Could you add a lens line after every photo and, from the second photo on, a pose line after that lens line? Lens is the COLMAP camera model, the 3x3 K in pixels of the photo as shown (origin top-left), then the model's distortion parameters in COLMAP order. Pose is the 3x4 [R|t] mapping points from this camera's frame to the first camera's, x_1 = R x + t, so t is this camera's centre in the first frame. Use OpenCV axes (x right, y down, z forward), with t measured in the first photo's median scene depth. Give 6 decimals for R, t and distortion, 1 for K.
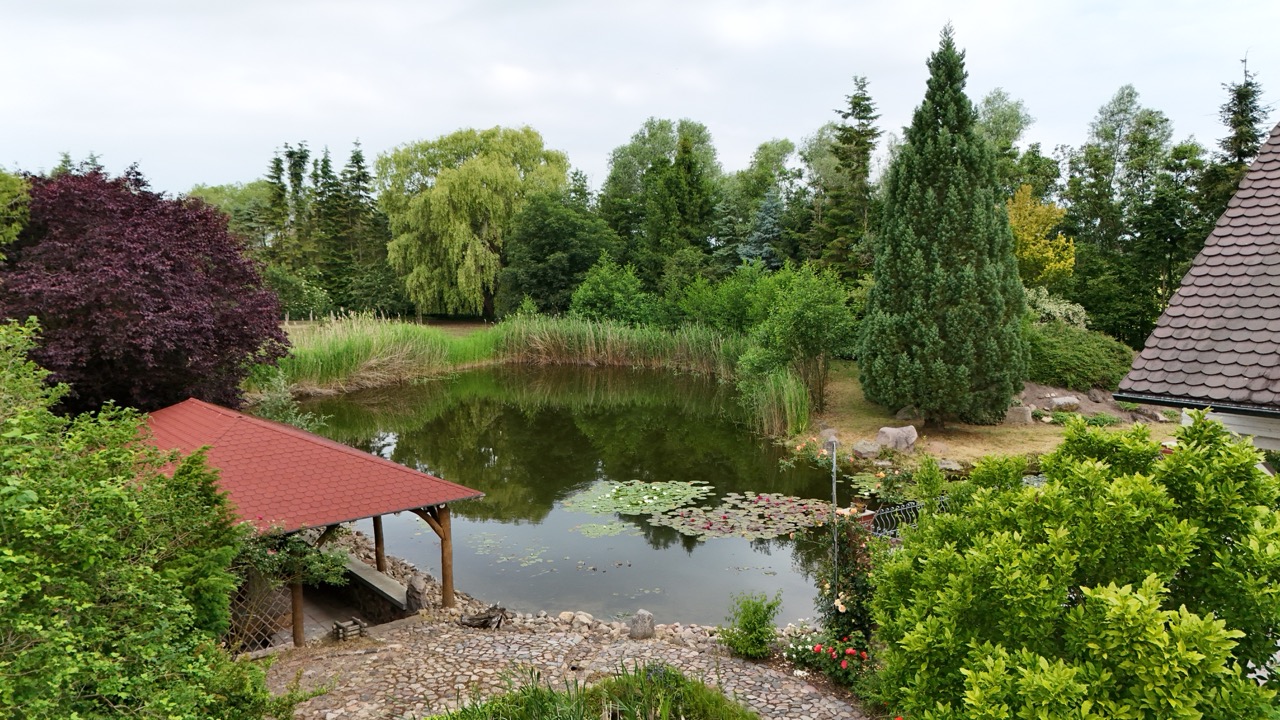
lens RADIAL K [[938.9, 0, 643.5], [0, 938.9, 355.1], [0, 0, 1]] dist [0.070766, -0.065828]
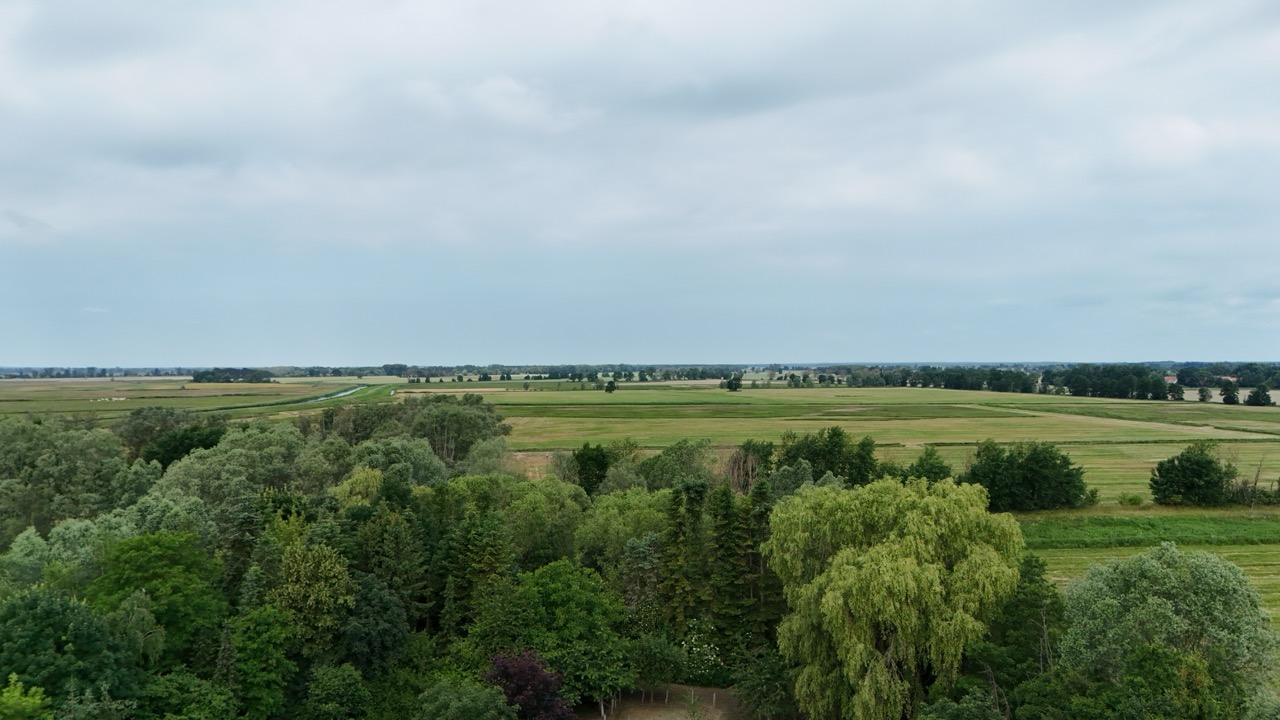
lens RADIAL K [[938.9, 0, 640.0], [0, 938.9, 370.0], [0, 0, 1]] dist [0.070766, -0.065828]
pose [[0.868125, 0.013872, -0.496152, 0.043975], [-0.053913, 0.996330, -0.066475, -0.420031], [0.493409, 0.084458, 0.865687, 0.318401]]
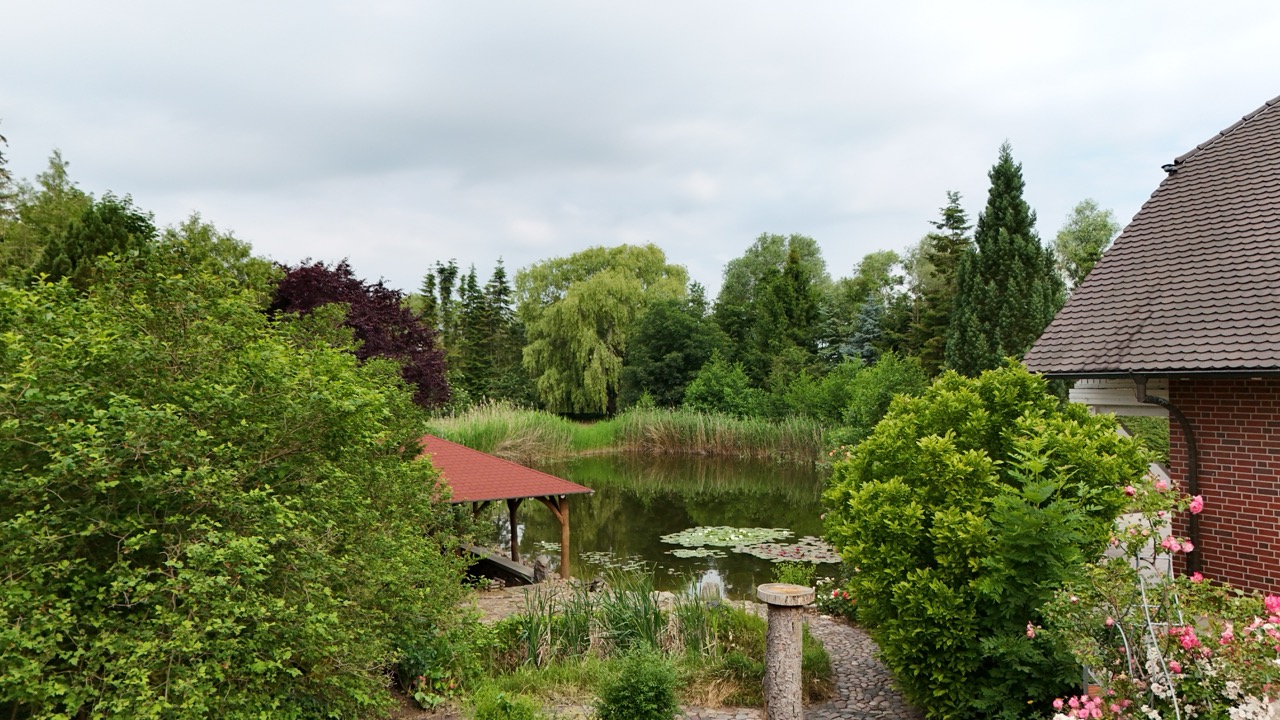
lens RADIAL K [[938.9, 0, 645.0], [0, 938.9, 357.5], [0, 0, 1]] dist [0.070766, -0.065828]
pose [[0.991339, 0.006046, -0.131186, 0.020987], [-0.022215, 0.992265, -0.122137, 0.034317], [0.129433, 0.123993, 0.983805, -0.087820]]
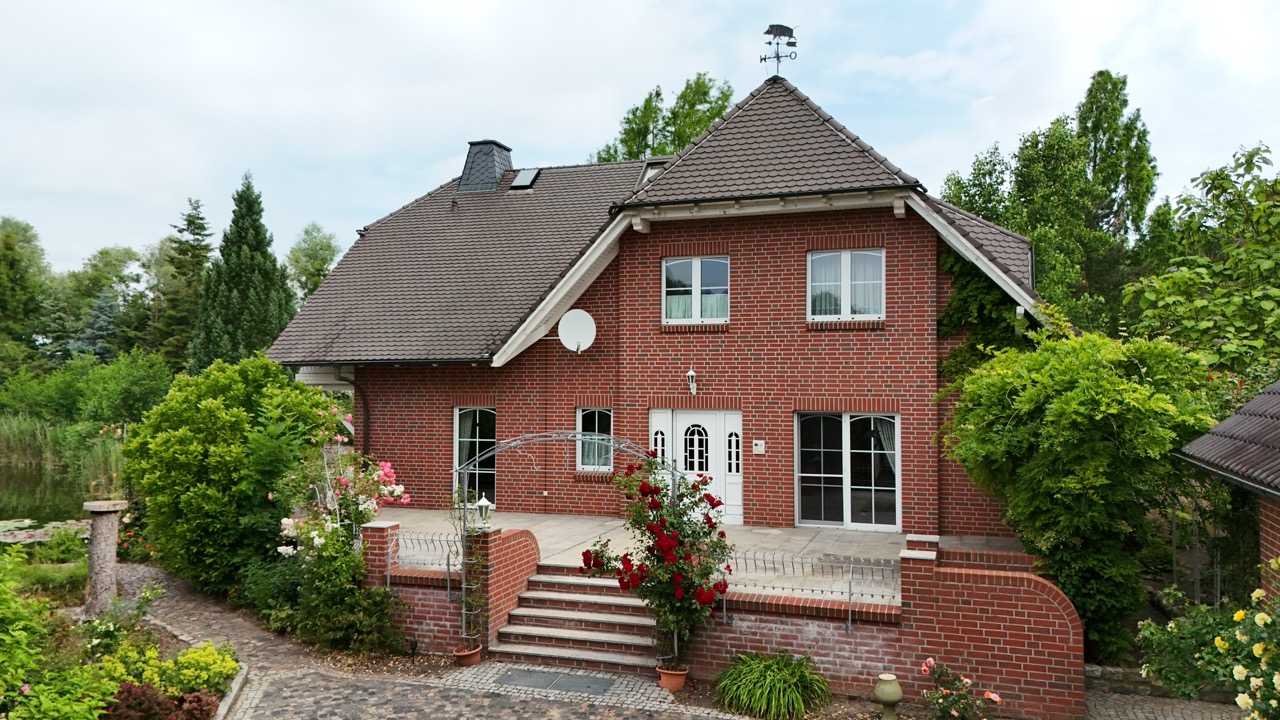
lens RADIAL K [[938.9, 0, 642.6], [0, 938.9, 364.8], [0, 0, 1]] dist [0.070766, -0.065828]
pose [[0.804820, 0.018577, 0.593228, -0.013739], [0.053708, 0.993130, -0.103965, 0.052659], [-0.591084, 0.115535, 0.798293, -0.210016]]
